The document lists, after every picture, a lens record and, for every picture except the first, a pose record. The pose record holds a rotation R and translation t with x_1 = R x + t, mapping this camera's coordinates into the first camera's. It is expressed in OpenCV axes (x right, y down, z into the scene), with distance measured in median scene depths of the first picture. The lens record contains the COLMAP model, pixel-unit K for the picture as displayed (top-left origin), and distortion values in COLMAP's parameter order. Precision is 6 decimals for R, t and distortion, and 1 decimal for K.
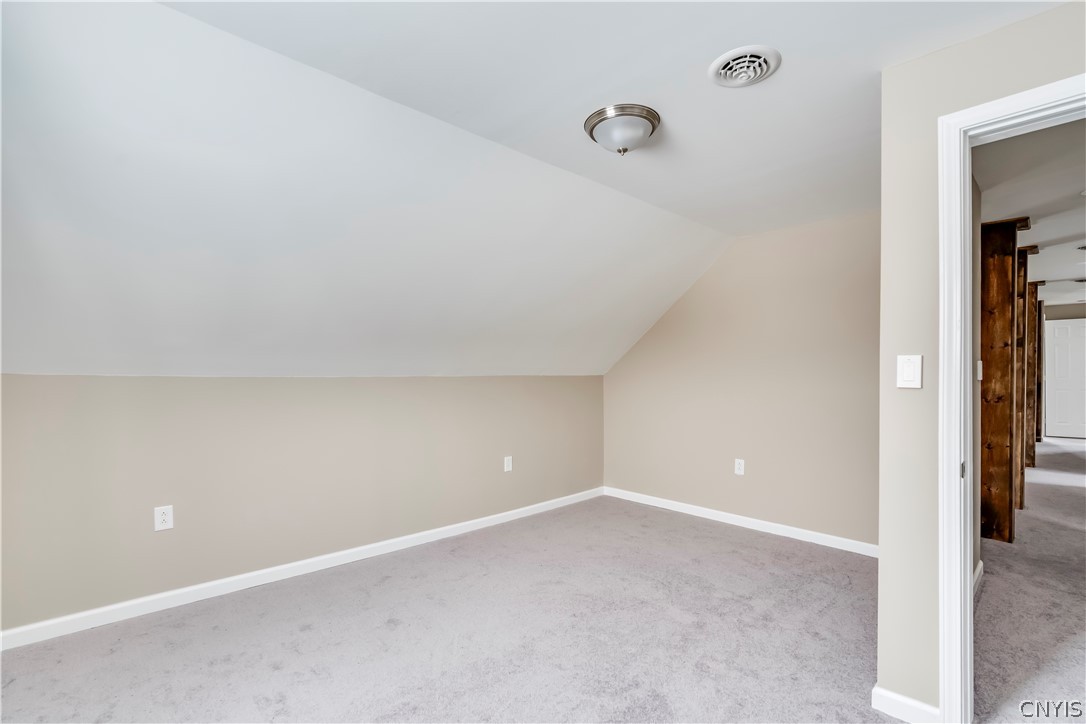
lens RADIAL K [[493.2, 0, 538.2], [0, 493.2, 371.8], [0, 0, 1]] dist [-0.012034, 0.003597]
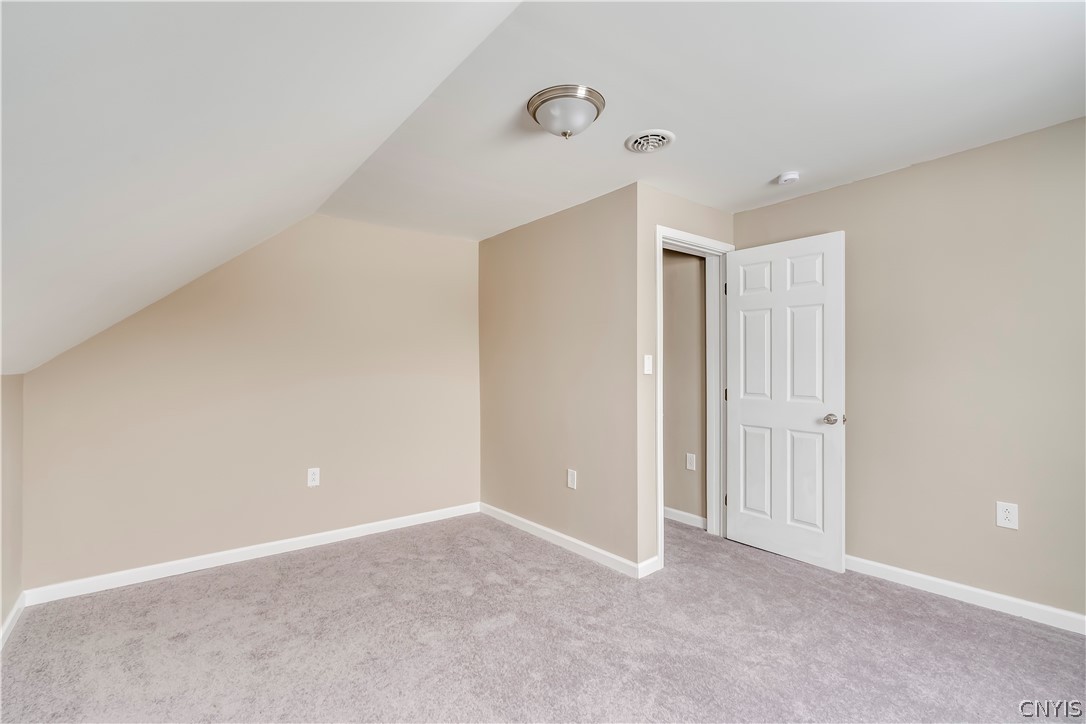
lens RADIAL K [[493.2, 0, 546.4], [0, 493.2, 360.6], [0, 0, 1]] dist [-0.012034, 0.003597]
pose [[0.079895, 0.011029, 0.996742, -0.634269], [0.003856, 0.999928, -0.011373, 0.001582], [-0.996796, 0.004752, 0.079847, 0.799237]]
